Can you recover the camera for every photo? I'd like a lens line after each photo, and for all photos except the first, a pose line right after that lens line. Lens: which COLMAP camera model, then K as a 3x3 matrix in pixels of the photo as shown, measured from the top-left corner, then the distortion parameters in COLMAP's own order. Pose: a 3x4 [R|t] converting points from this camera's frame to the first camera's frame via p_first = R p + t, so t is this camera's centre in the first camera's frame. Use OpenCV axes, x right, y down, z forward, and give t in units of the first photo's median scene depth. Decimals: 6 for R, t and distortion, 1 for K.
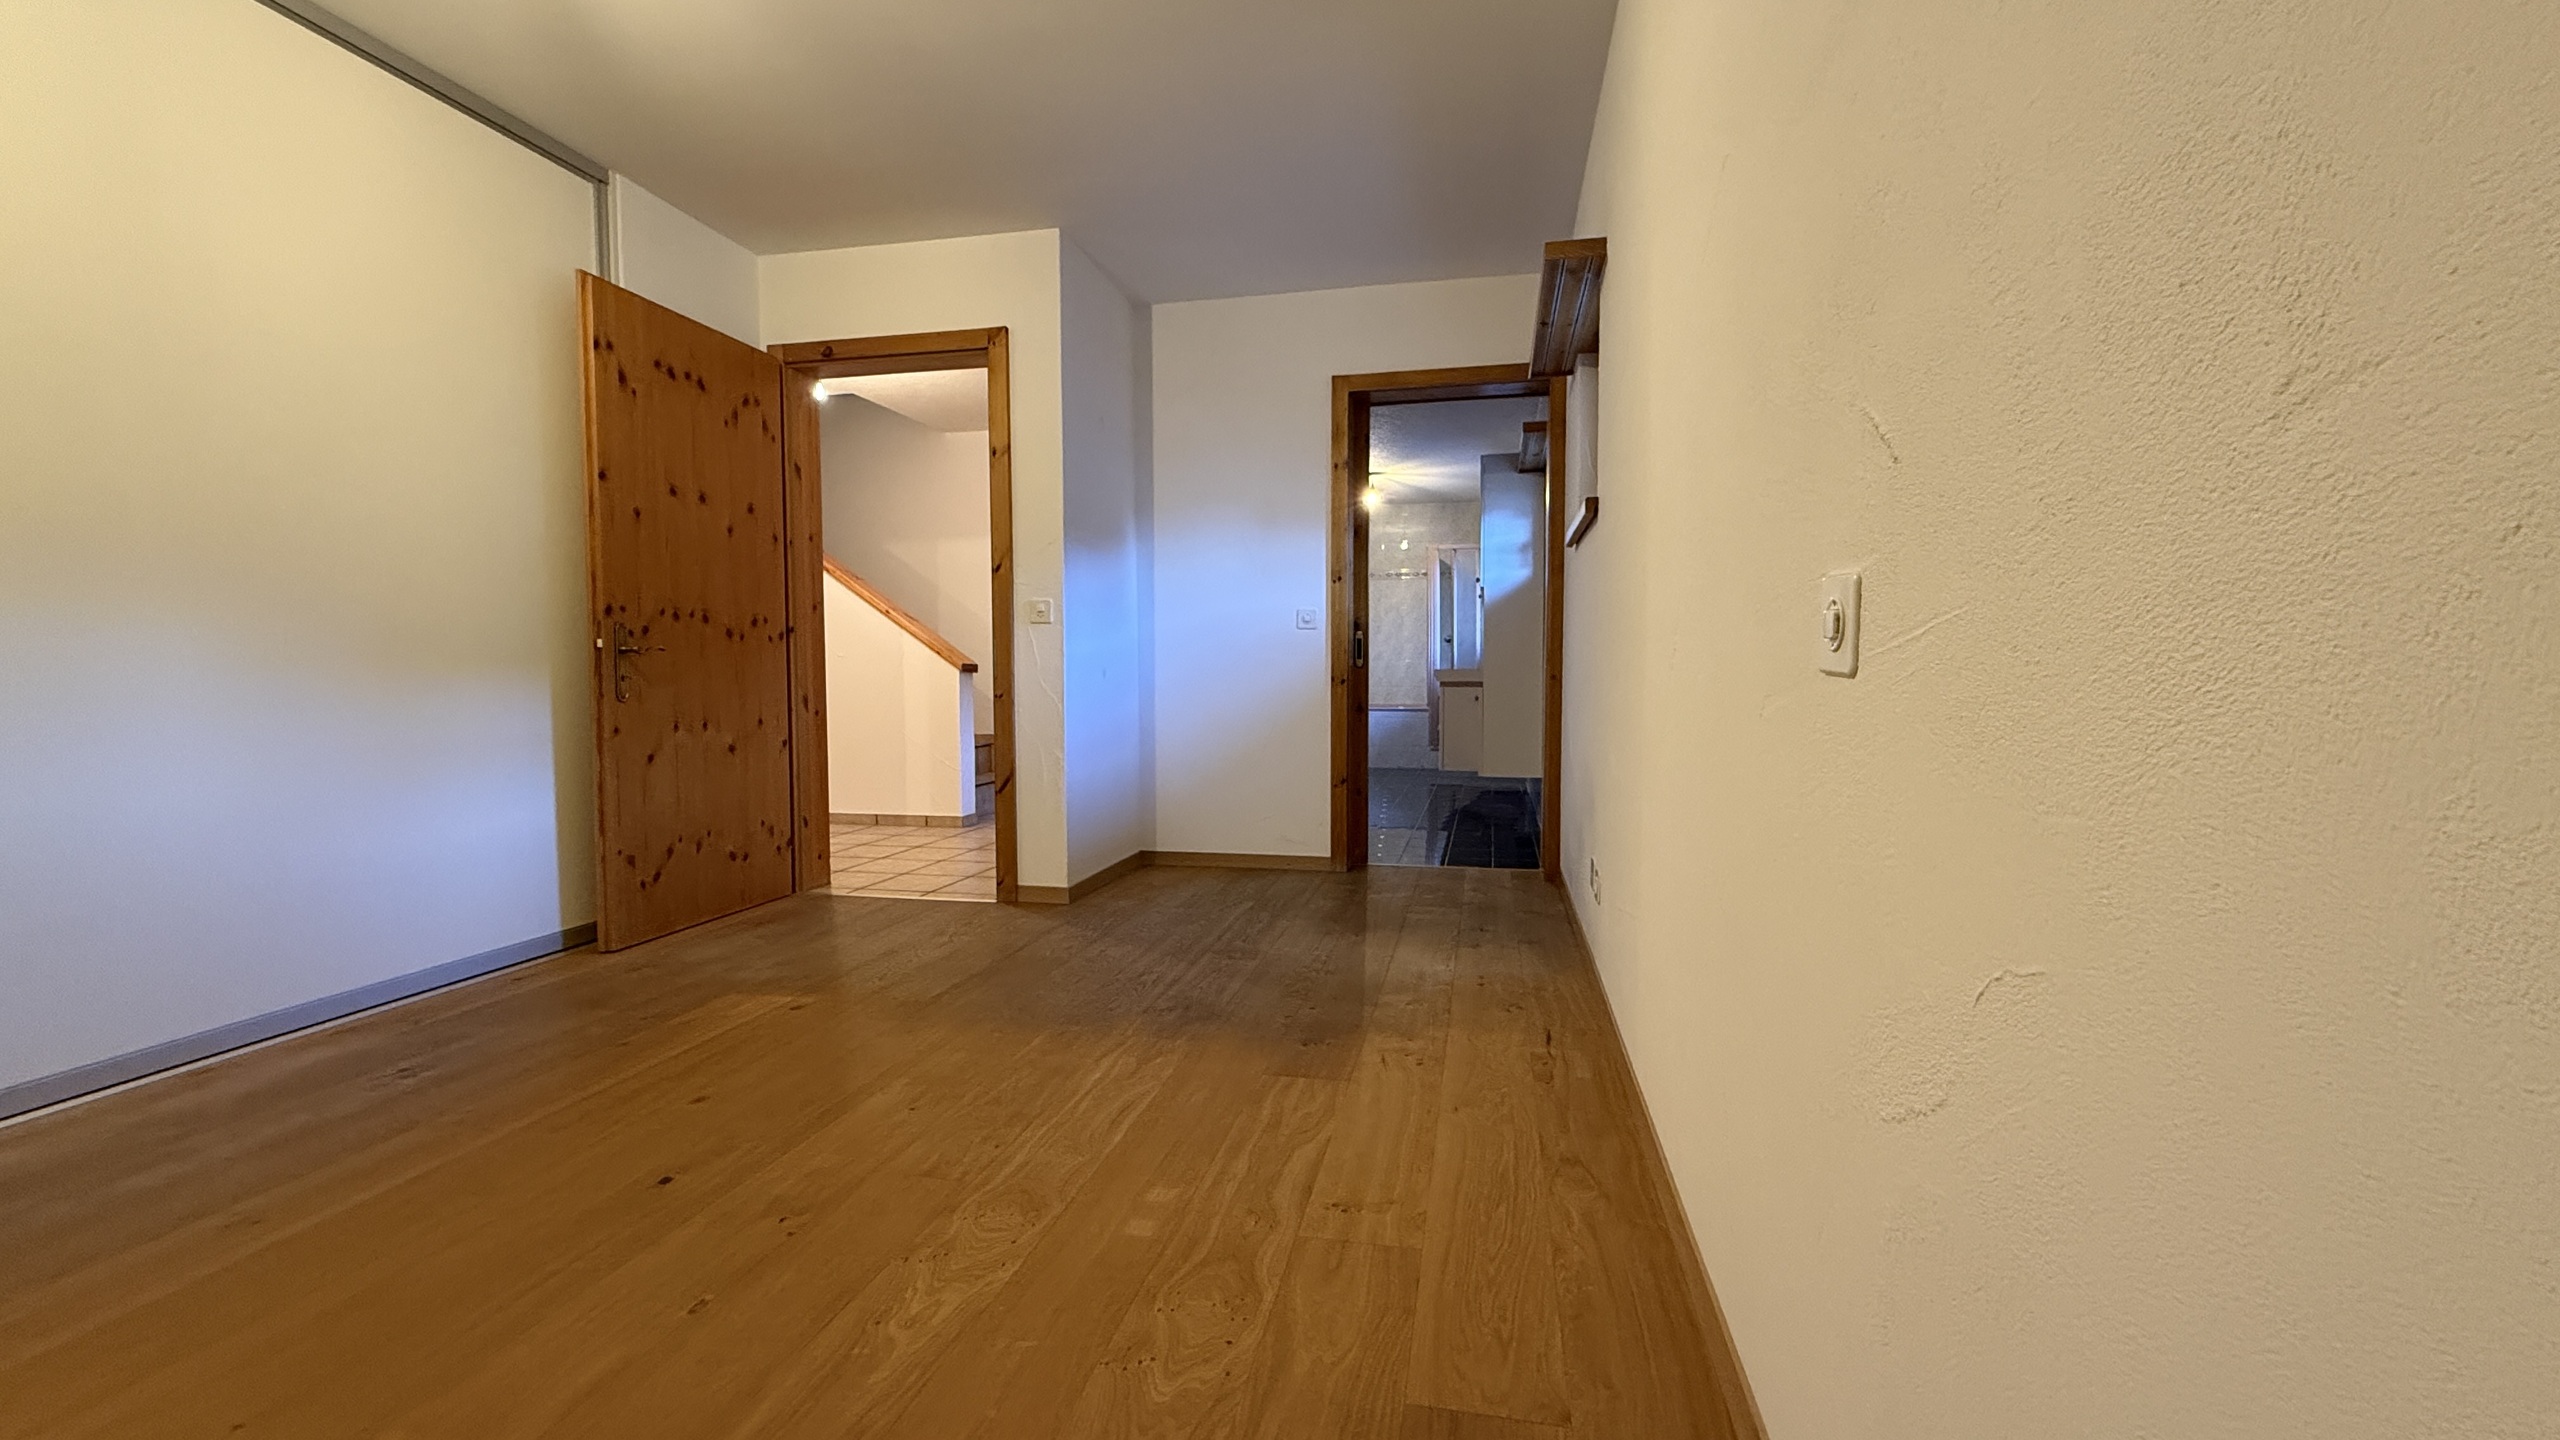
lens RADIAL K [[1014.2, 0, 1281.9], [0, 1014.2, 721.1], [0, 0, 1]] dist [0.001963, 0.000911]
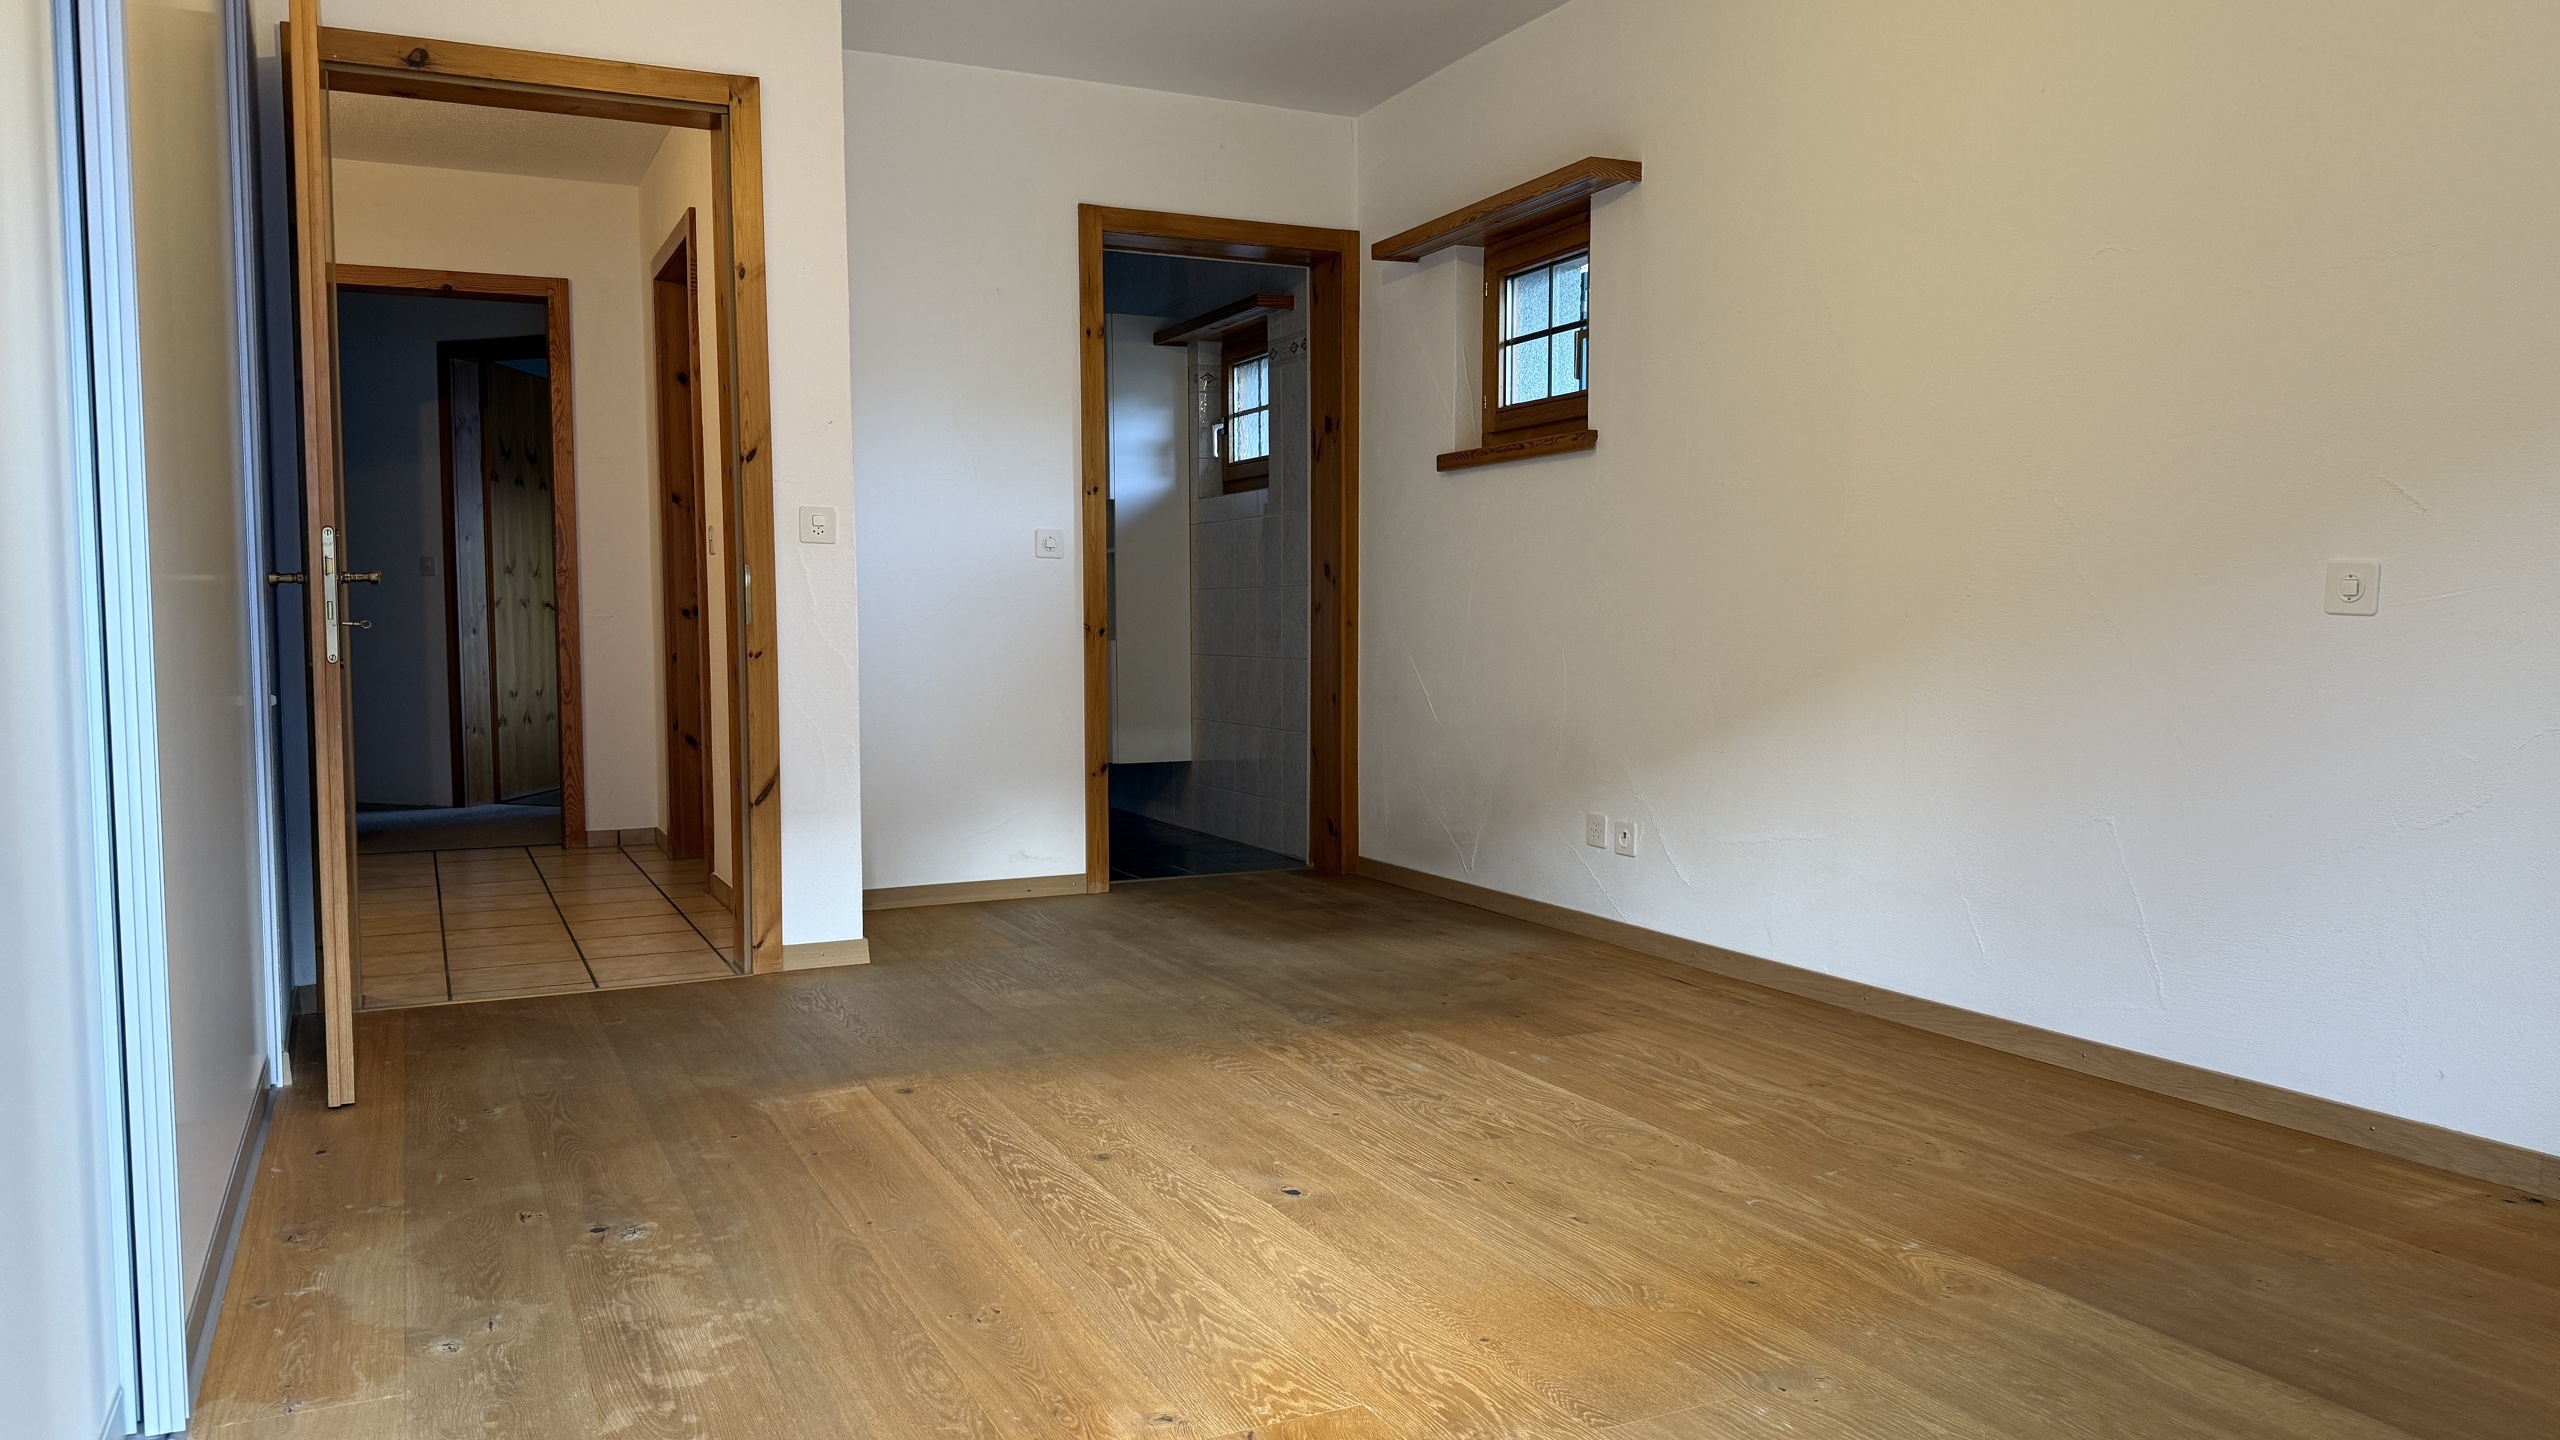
lens RADIAL K [[1777.8, 0, 1266.8], [0, 1777.8, 722.6], [0, 0, 1]] dist [0.046071, -0.052321]
pose [[0.792504, -0.032549, 0.608997, -0.719833], [0.027171, 0.999468, 0.018060, 0.007891], [-0.609261, 0.002235, 0.792967, -0.096732]]
